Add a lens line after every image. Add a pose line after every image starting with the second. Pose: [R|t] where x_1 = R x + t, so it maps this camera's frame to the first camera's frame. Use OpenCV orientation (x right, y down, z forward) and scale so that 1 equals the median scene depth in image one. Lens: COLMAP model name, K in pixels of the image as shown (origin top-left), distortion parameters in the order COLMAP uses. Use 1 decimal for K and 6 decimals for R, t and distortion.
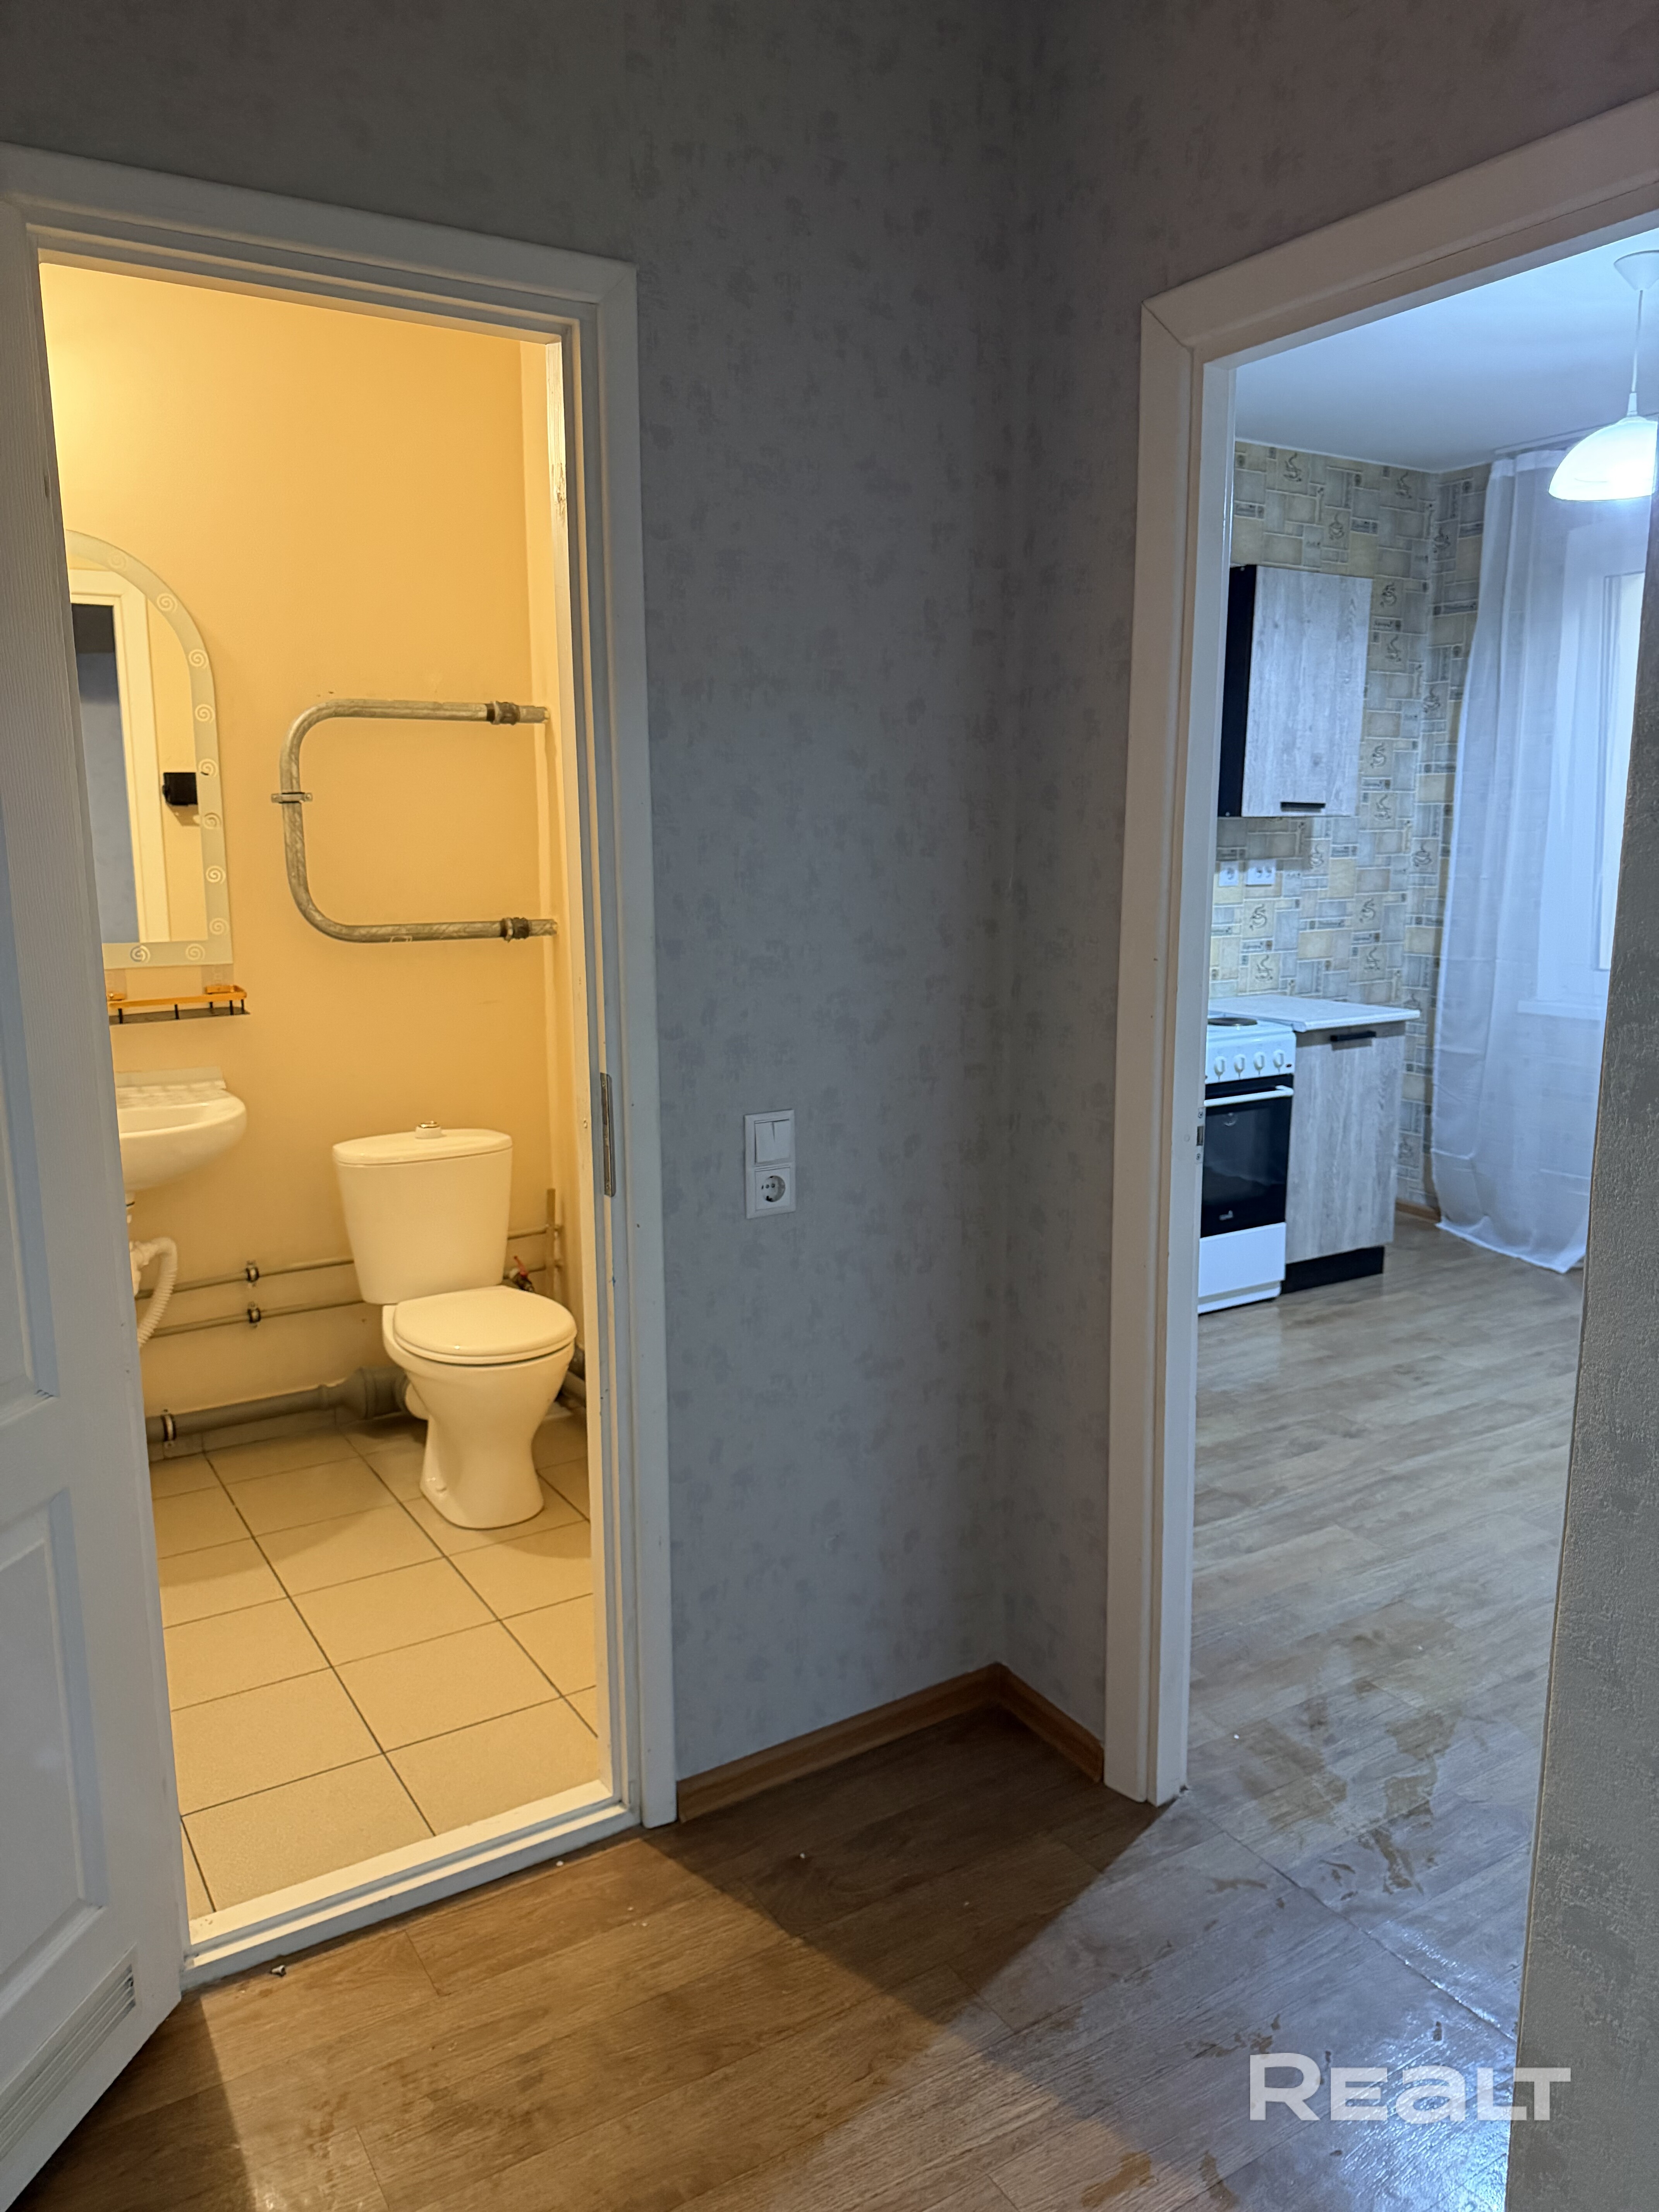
lens RADIAL K [[1559.8, 0, 826.6], [0, 1559.8, 1114.5], [0, 0, 1]] dist [0.045860, -0.064638]
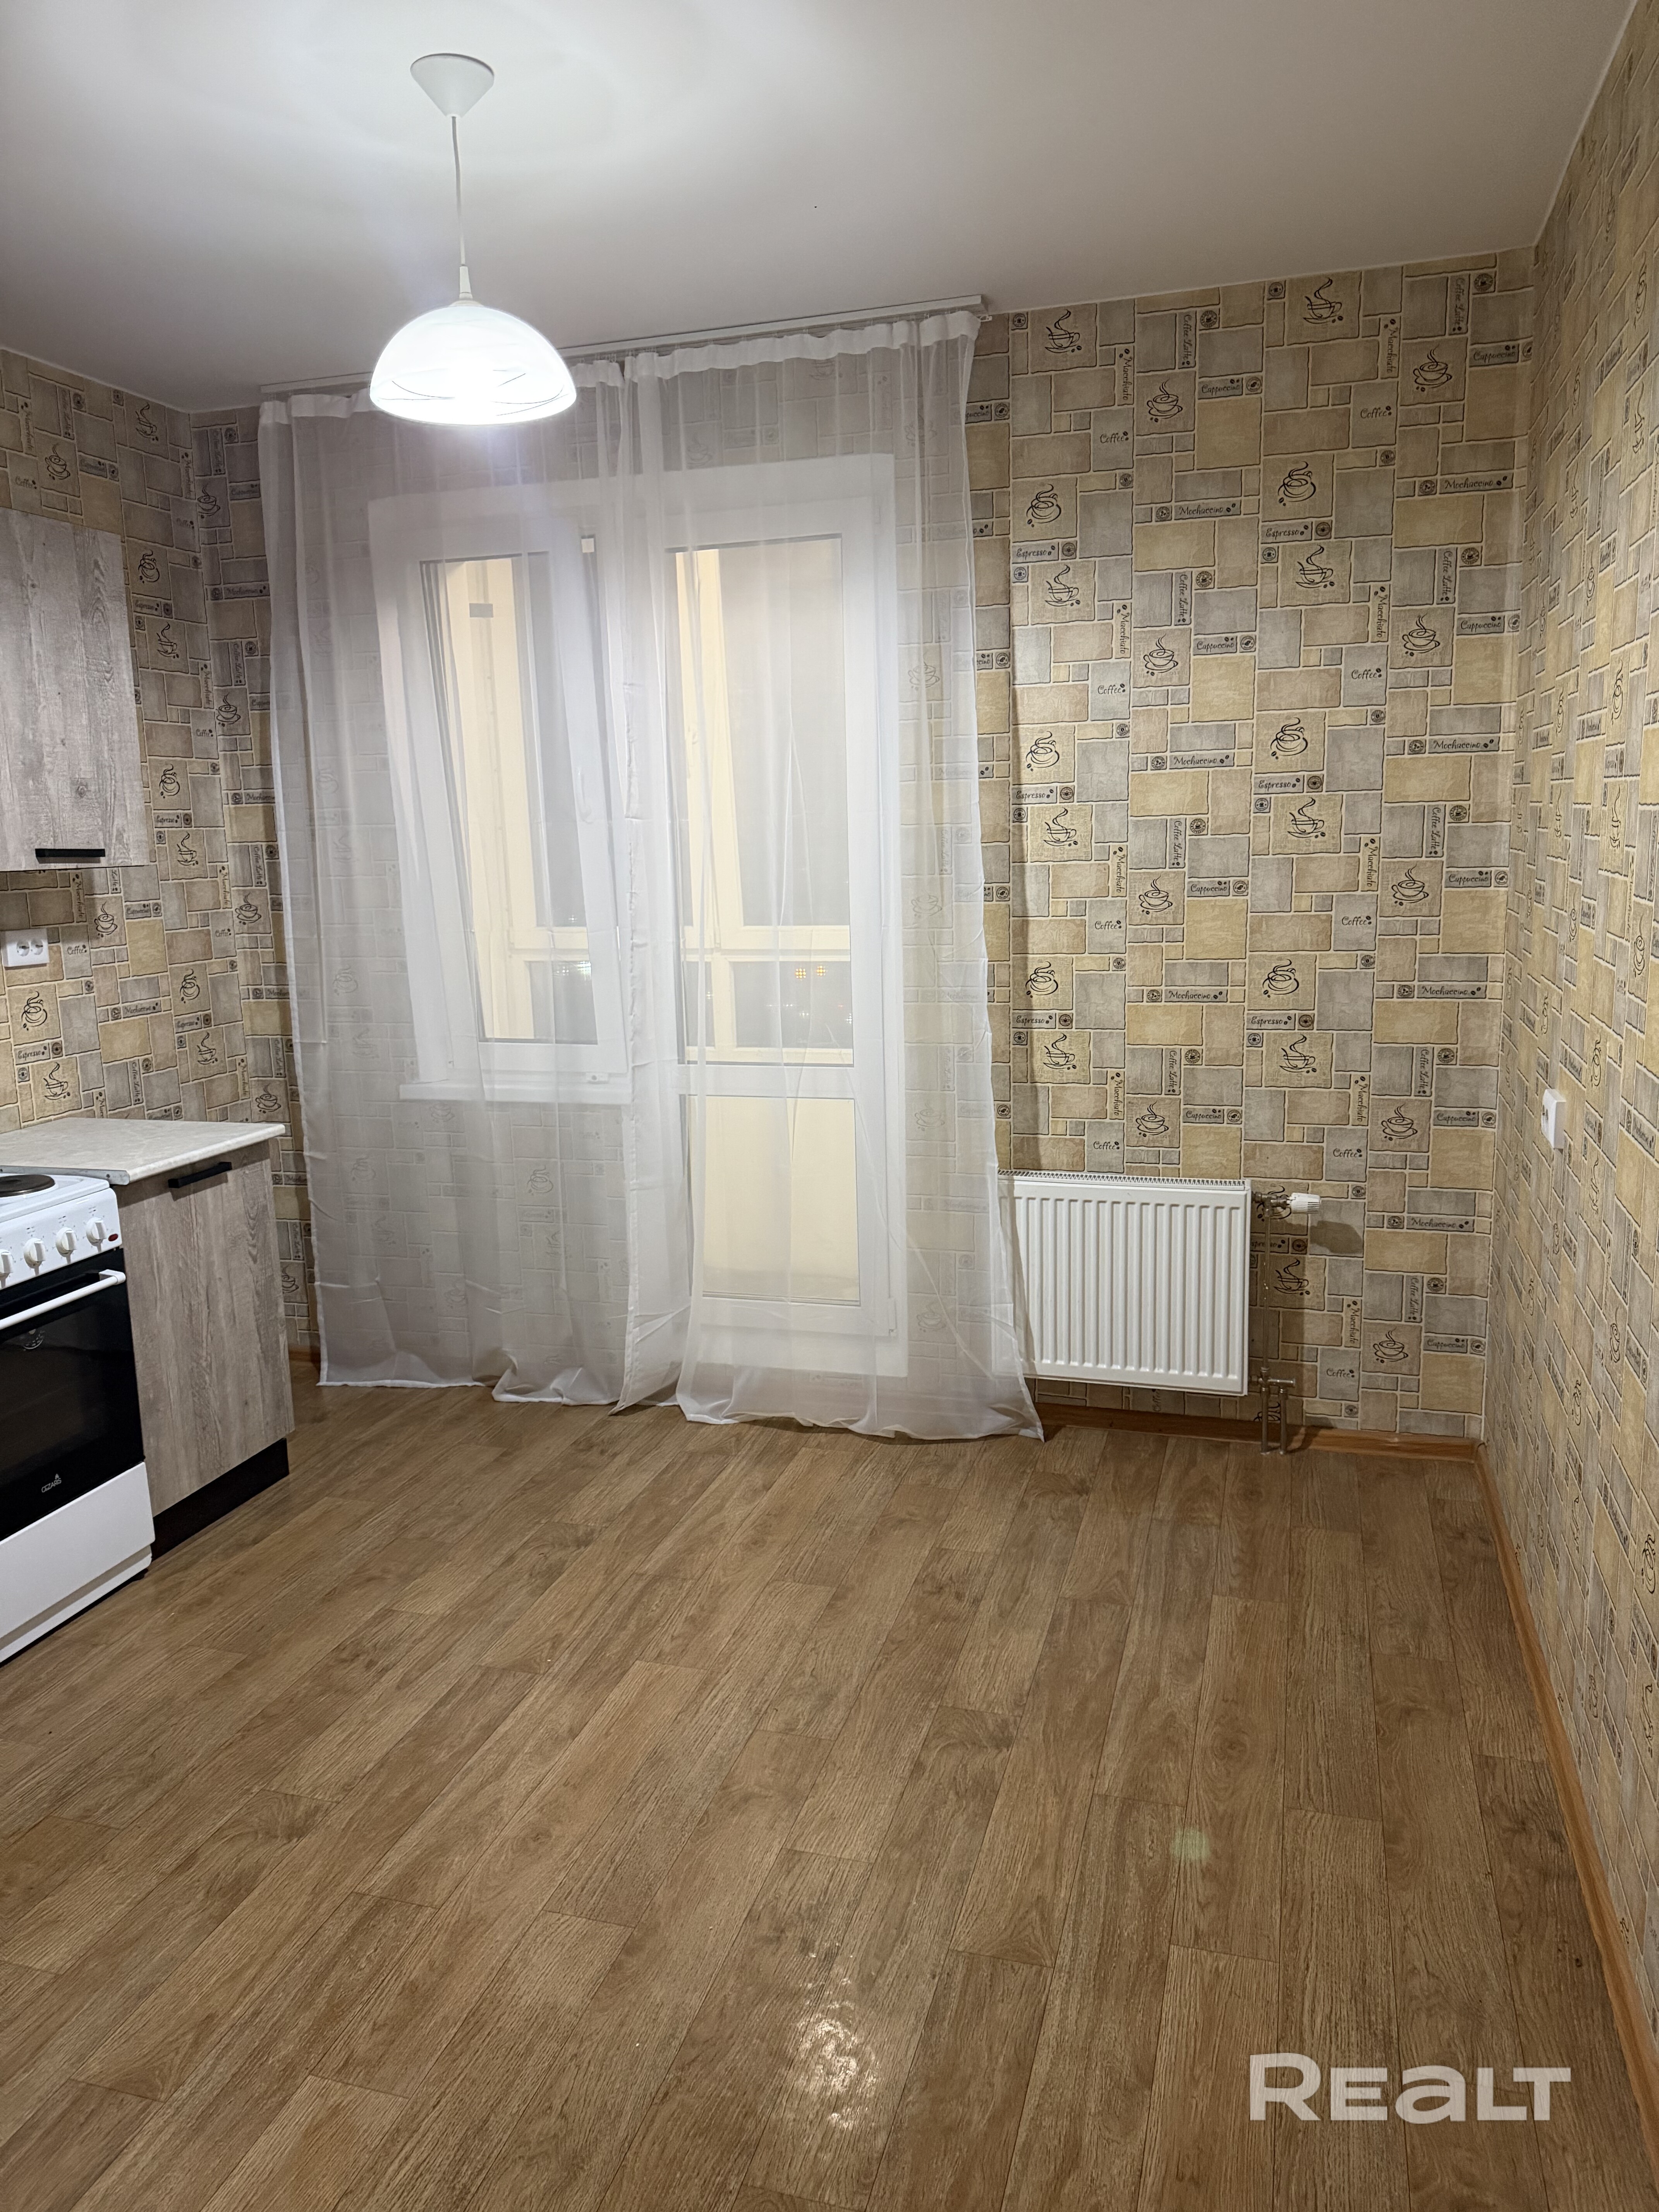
lens RADIAL K [[1559.8, 0, 814.3], [0, 1559.8, 1111.8], [0, 0, 1]] dist [0.045860, -0.064638]
pose [[0.754809, -0.134338, 0.642042, 0.114974], [0.144869, 0.988775, 0.036573, -0.078788], [-0.639748, 0.065407, 0.765797, 0.337999]]
